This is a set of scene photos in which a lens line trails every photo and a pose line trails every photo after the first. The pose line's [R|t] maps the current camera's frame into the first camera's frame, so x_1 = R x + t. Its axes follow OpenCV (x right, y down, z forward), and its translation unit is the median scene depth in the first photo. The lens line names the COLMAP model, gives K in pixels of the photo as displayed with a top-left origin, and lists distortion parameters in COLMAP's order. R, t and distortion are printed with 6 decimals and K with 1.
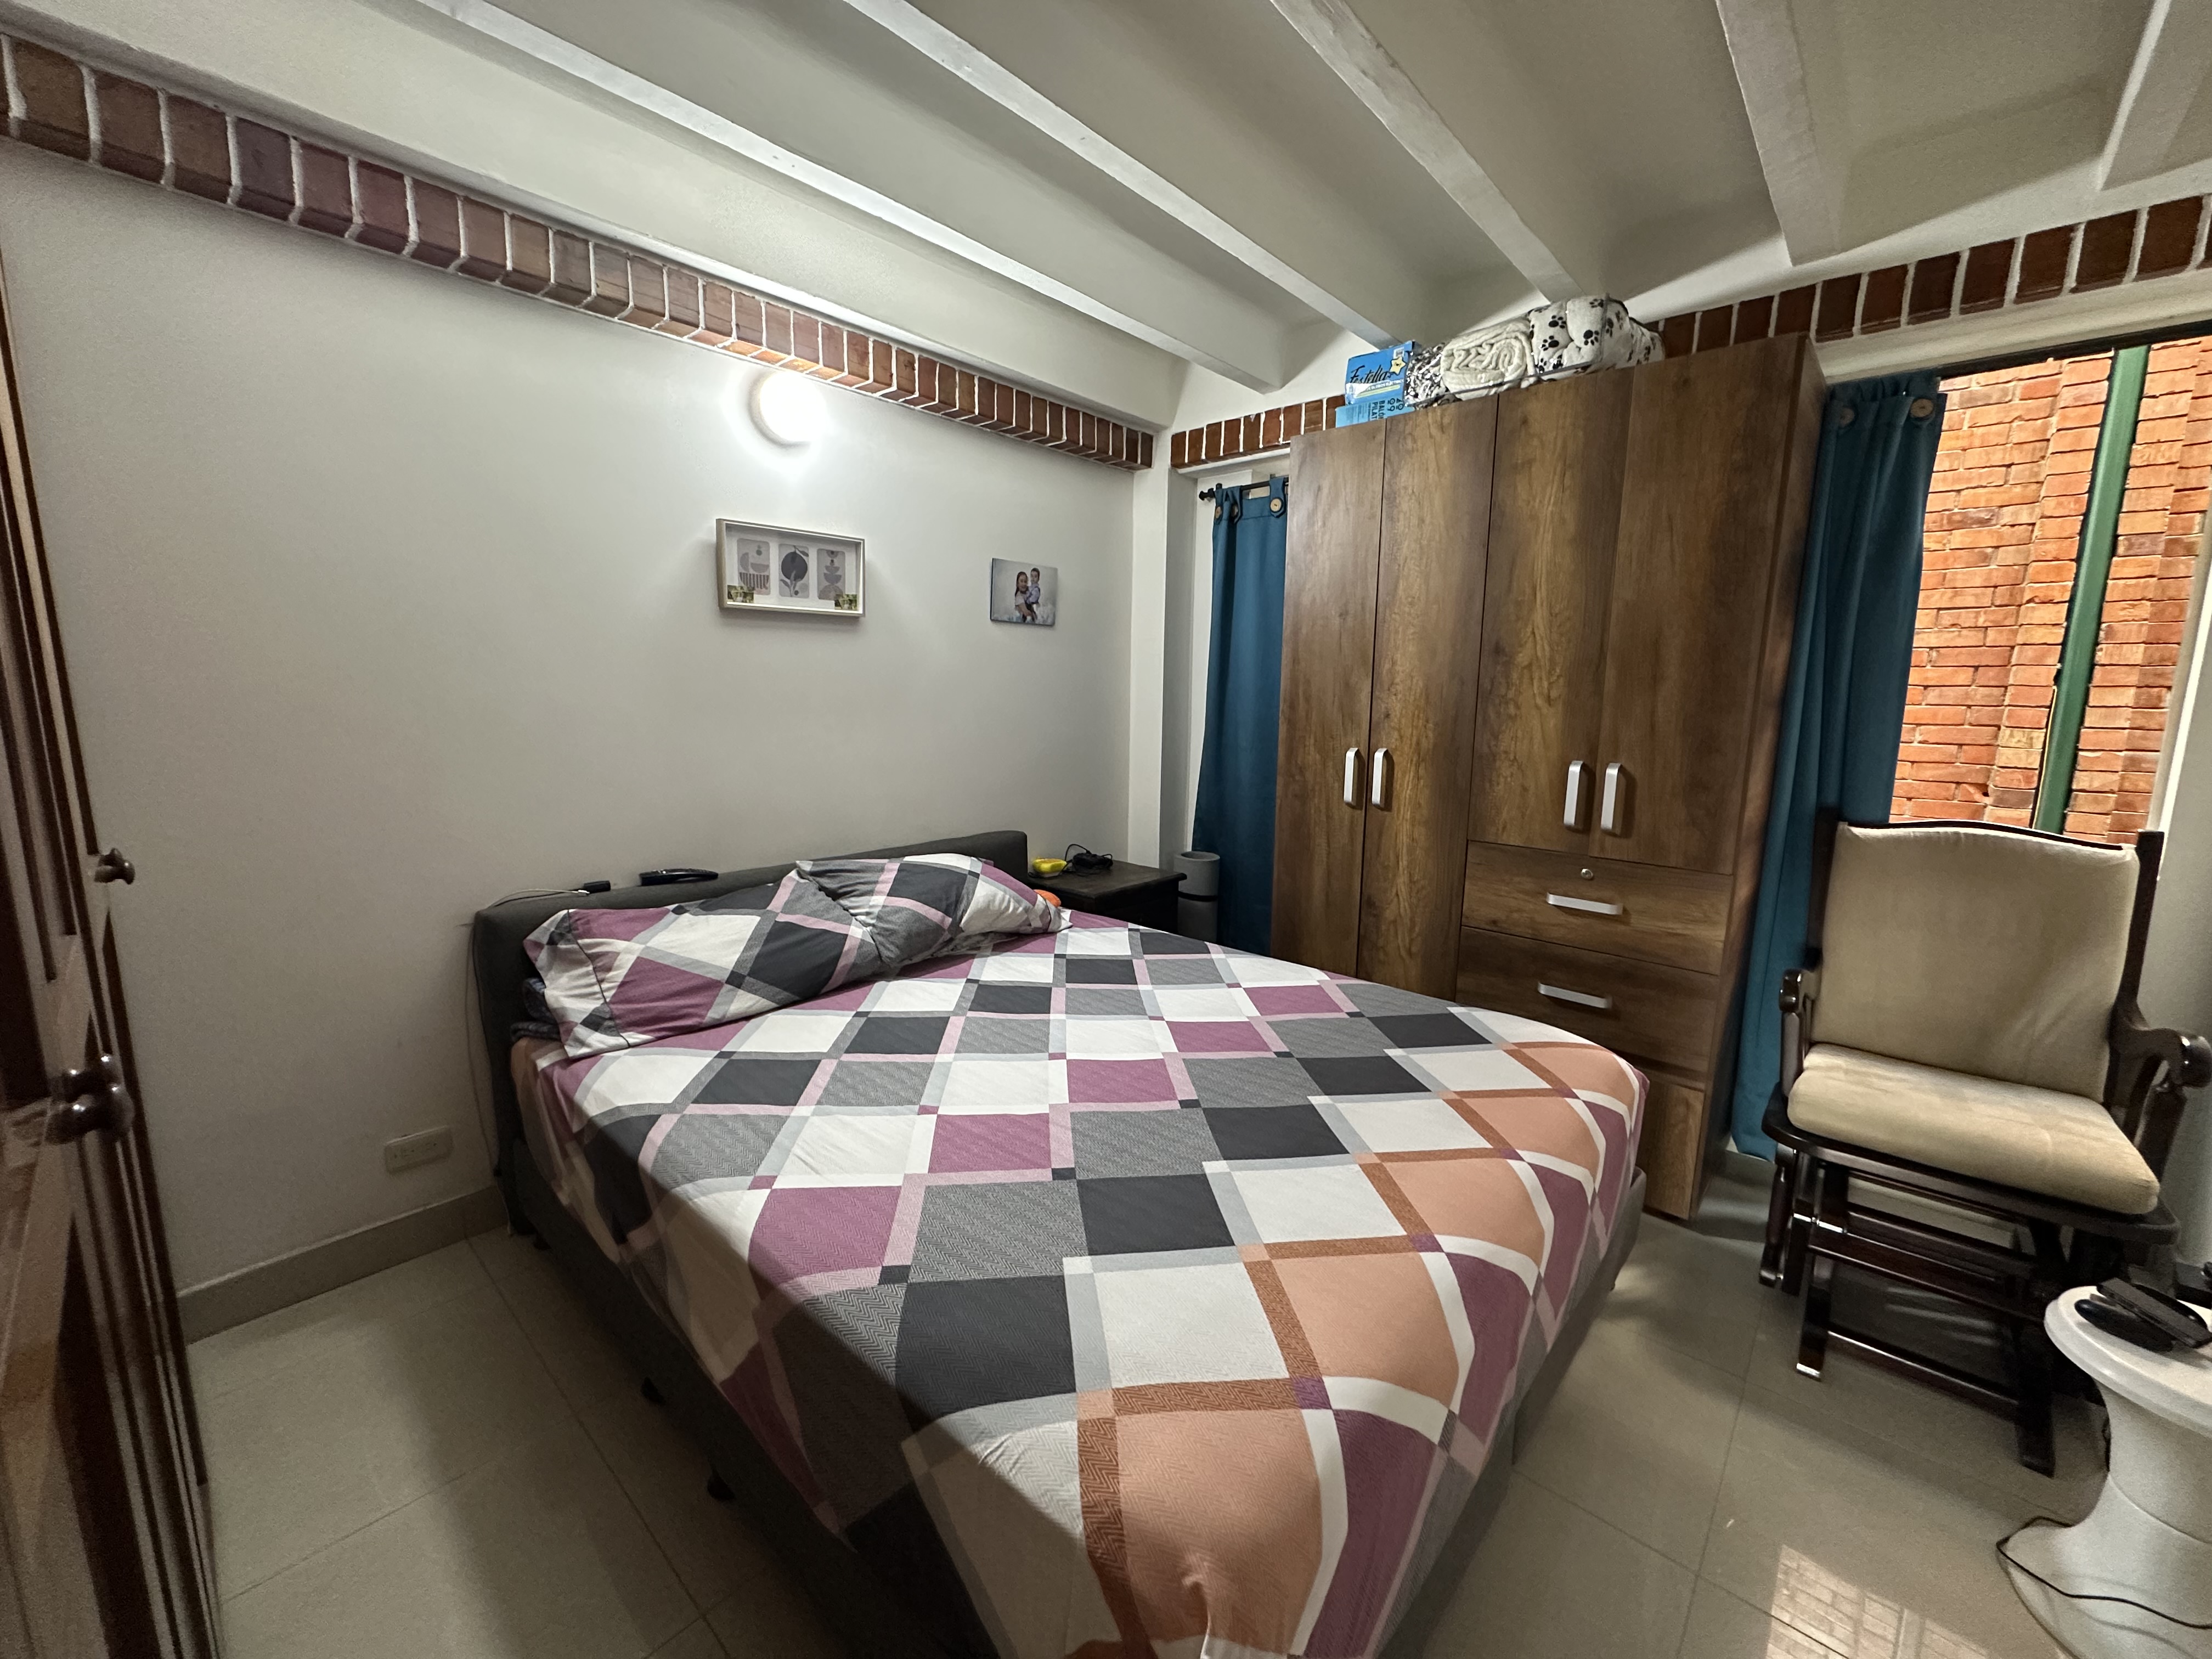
lens RADIAL K [[883.8, 0, 1095.5], [0, 883.8, 833.5], [0, 0, 1]] dist [-0.003158, -0.000153]
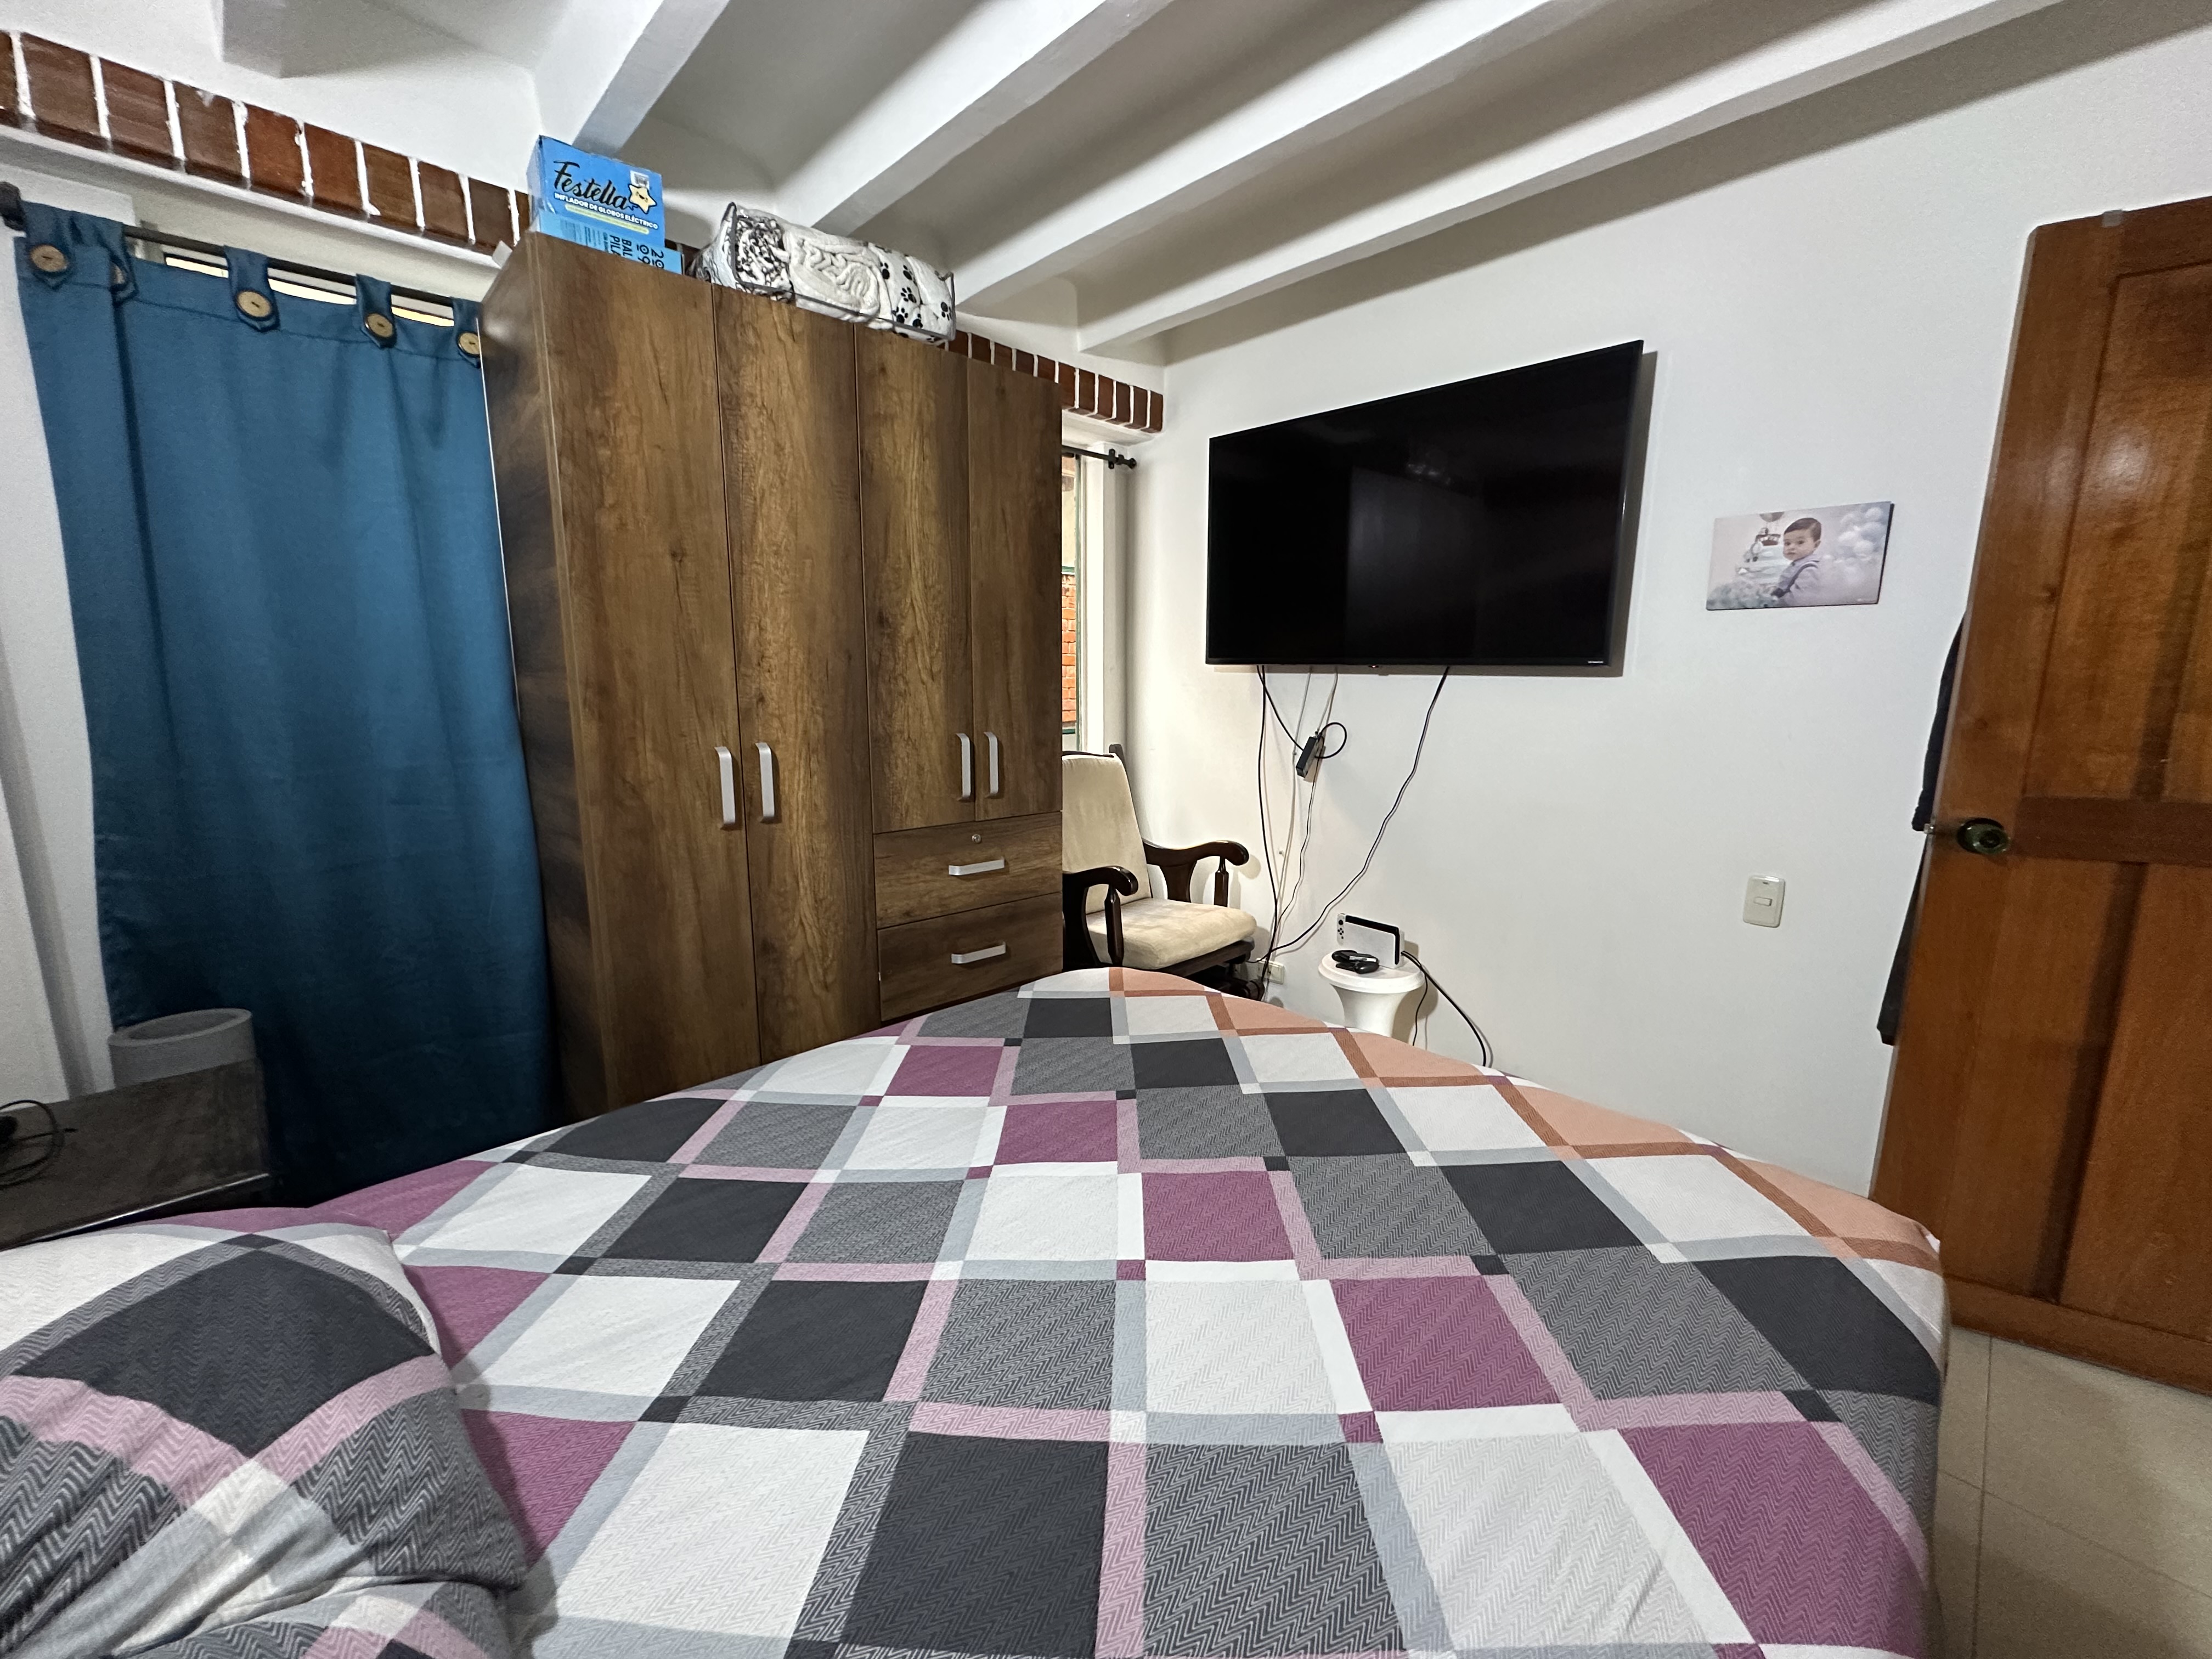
lens RADIAL K [[883.8, 0, 1118.3], [0, 883.8, 830.1], [0, 0, 1]] dist [-0.003158, -0.000153]
pose [[0.054196, -0.186880, 0.980887, -0.457401], [0.162999, 0.970810, 0.175955, -0.118456], [-0.985137, 0.150347, 0.083075, 0.715342]]
